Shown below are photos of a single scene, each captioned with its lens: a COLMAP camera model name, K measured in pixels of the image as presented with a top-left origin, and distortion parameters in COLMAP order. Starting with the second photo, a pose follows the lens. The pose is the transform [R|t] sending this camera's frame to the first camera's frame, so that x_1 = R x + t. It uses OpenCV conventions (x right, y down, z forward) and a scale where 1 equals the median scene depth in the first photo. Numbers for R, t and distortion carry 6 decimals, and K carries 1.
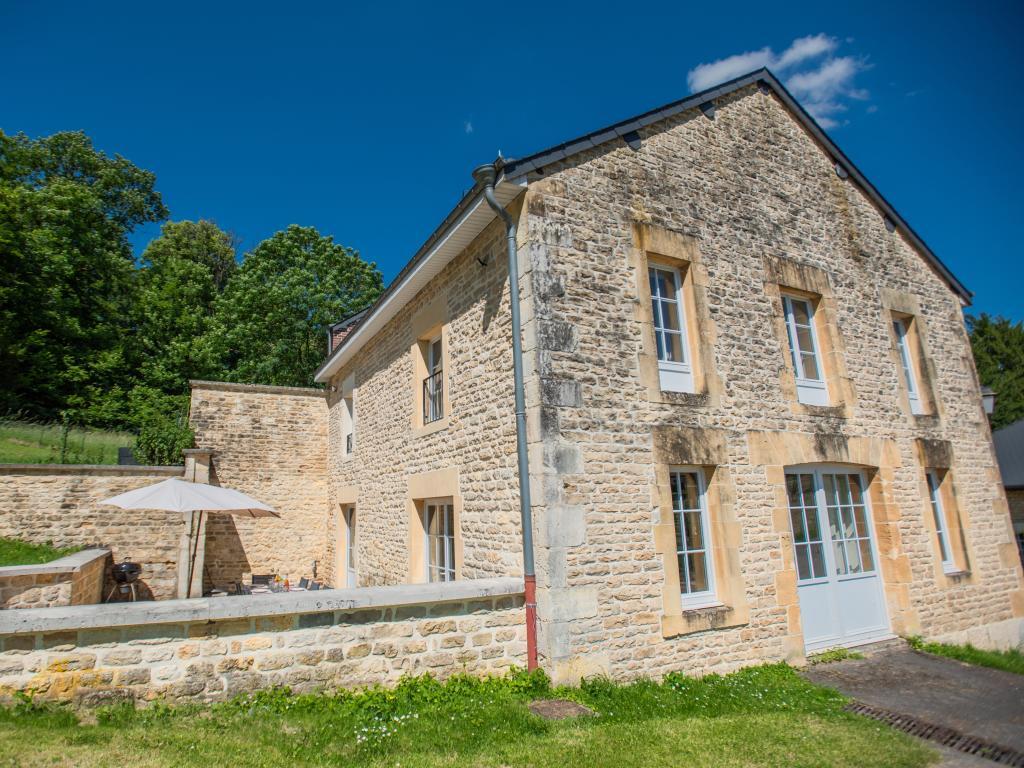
lens RADIAL K [[559.0, 0, 451.5], [0, 559.0, 382.7], [0, 0, 1]] dist [-0.045401, 0.008633]
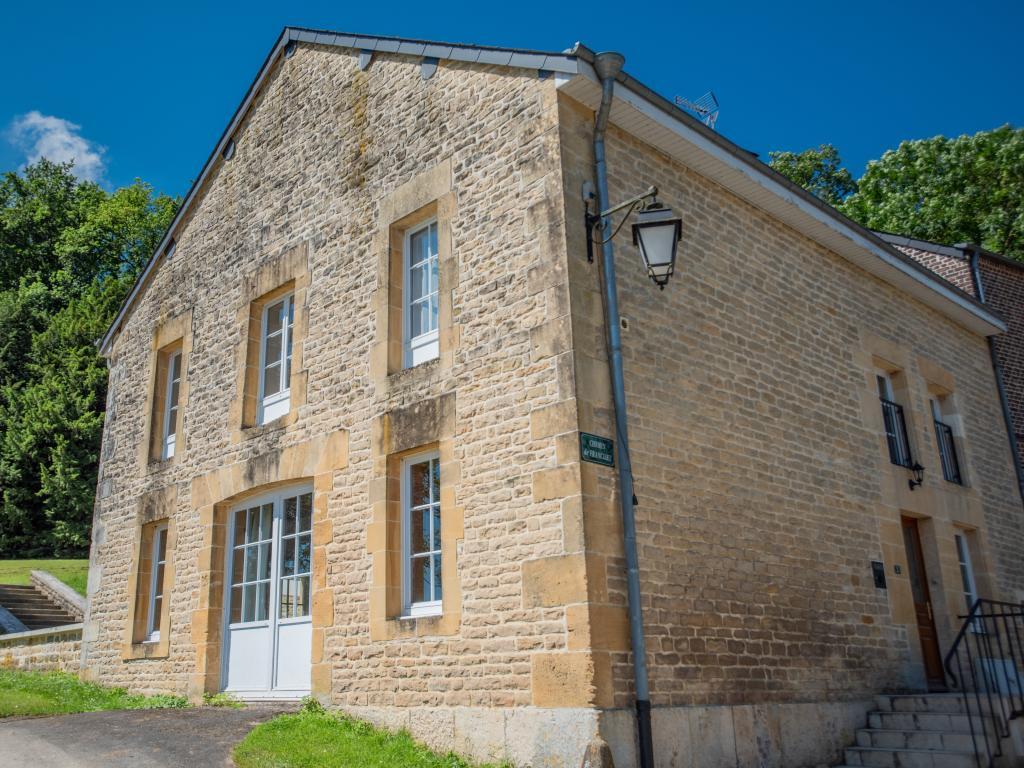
lens RADIAL K [[1004.6, 0, 508.4], [0, 1004.6, 380.2], [0, 0, 1]] dist [-0.003635, 0.000000]
pose [[0.338270, -0.271644, -0.900990, 1.637116], [0.216950, 0.954152, -0.206220, 0.282446], [0.915700, -0.125711, 0.381694, 0.552487]]
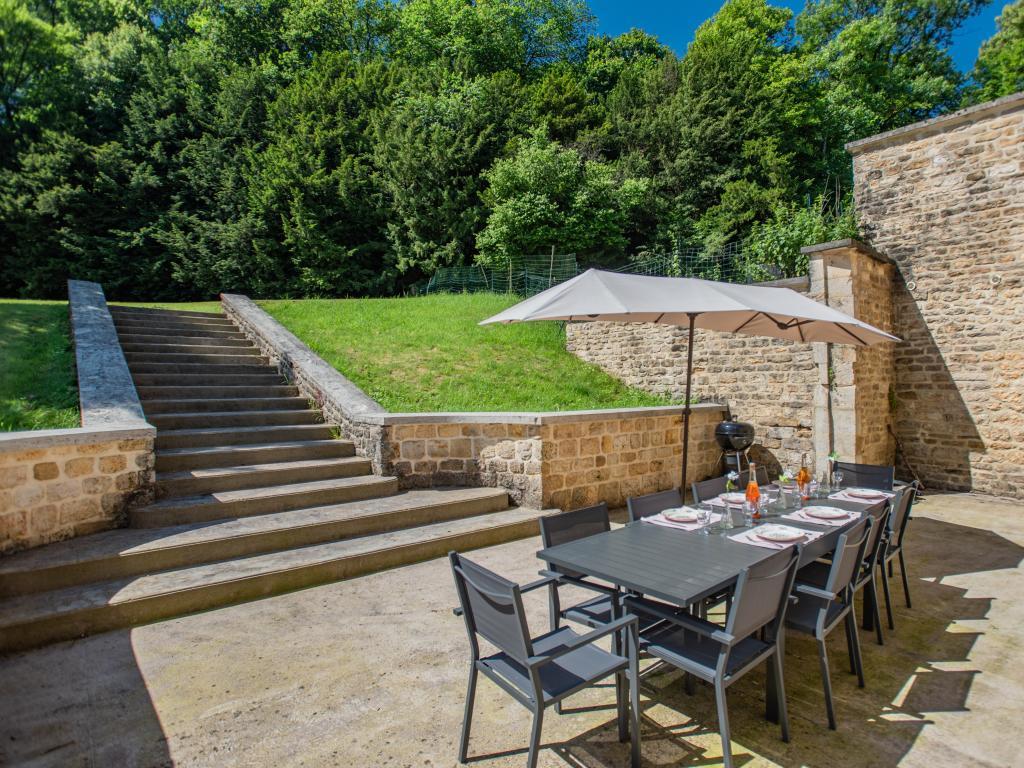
lens RADIAL K [[559.0, 0, 579.7], [0, 559.0, 378.5], [0, 0, 1]] dist [-0.045401, 0.008633]
pose [[0.326804, -0.002490, -0.945089, 0.010721], [0.215426, 0.973868, 0.071927, 0.180070], [0.920212, -0.227102, 0.318800, 0.603747]]
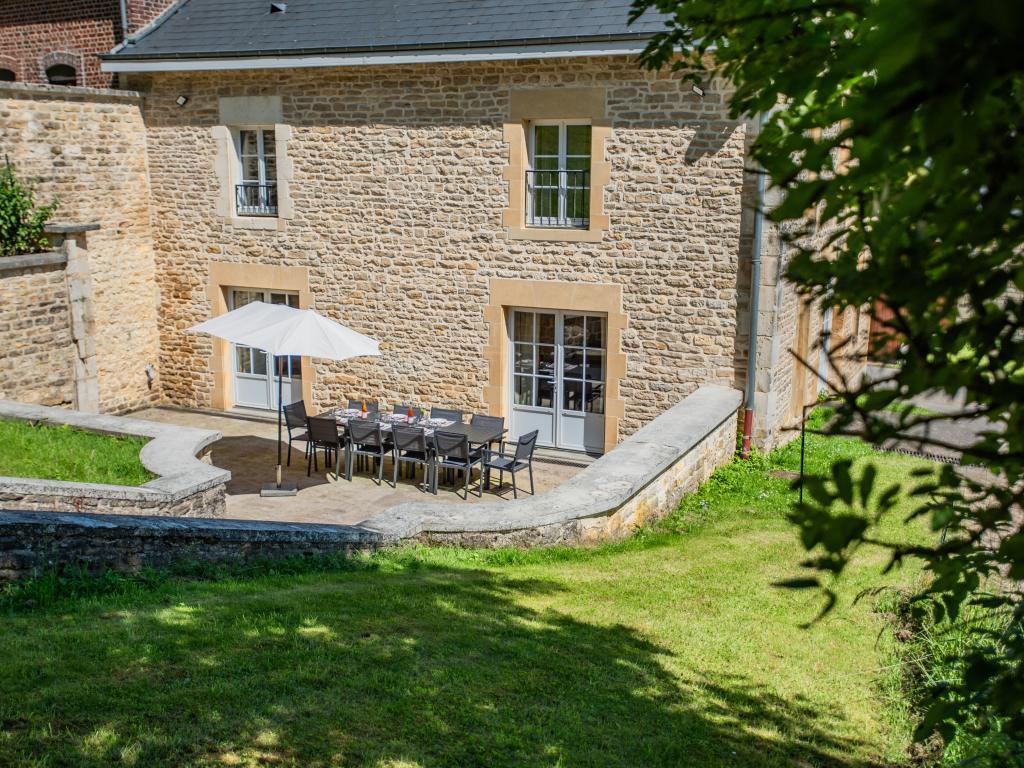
lens RADIAL K [[1073.0, 0, 471.4], [0, 1073.0, 360.6], [0, 0, 1]] dist [0.054956, 0.000000]
pose [[0.784712, -0.100758, 0.611617, -0.962134], [-0.149204, 0.926987, 0.344142, -0.241335], [-0.601636, -0.361308, 0.712384, -0.186056]]
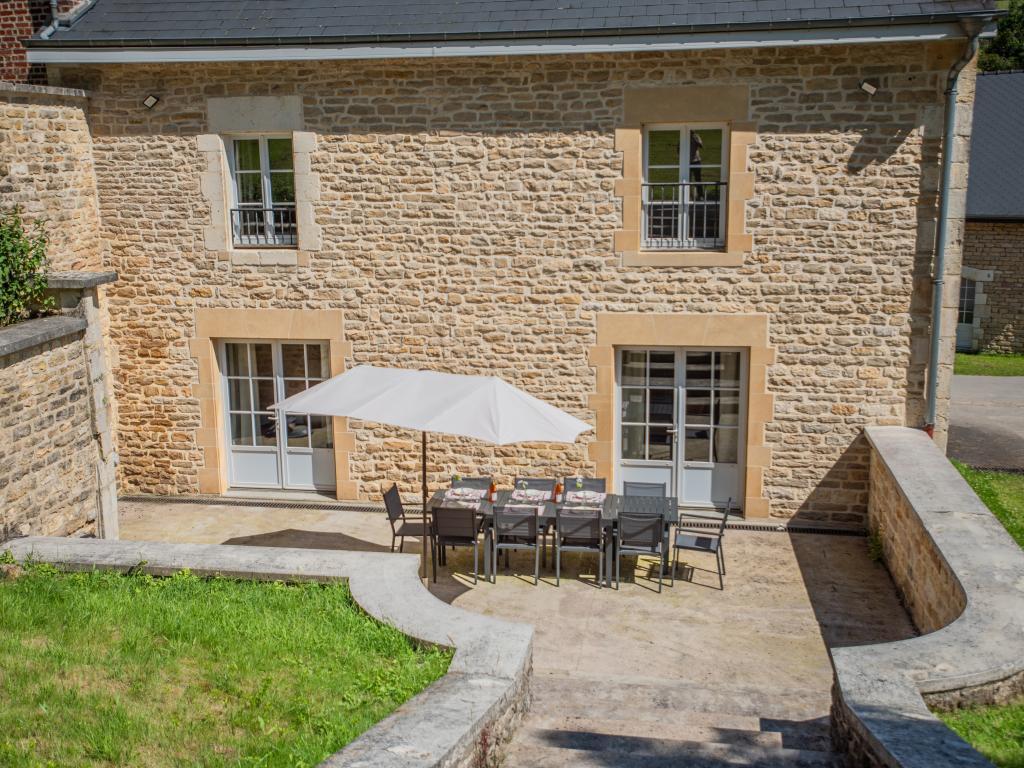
lens RADIAL K [[1073.0, 0, 498.0], [0, 1073.0, 360.1], [0, 0, 1]] dist [0.054956, 0.000000]
pose [[0.570367, -0.149350, 0.807698, -1.092742], [-0.175461, 0.938480, 0.297437, -0.143203], [-0.802431, -0.311367, 0.509073, 0.315943]]
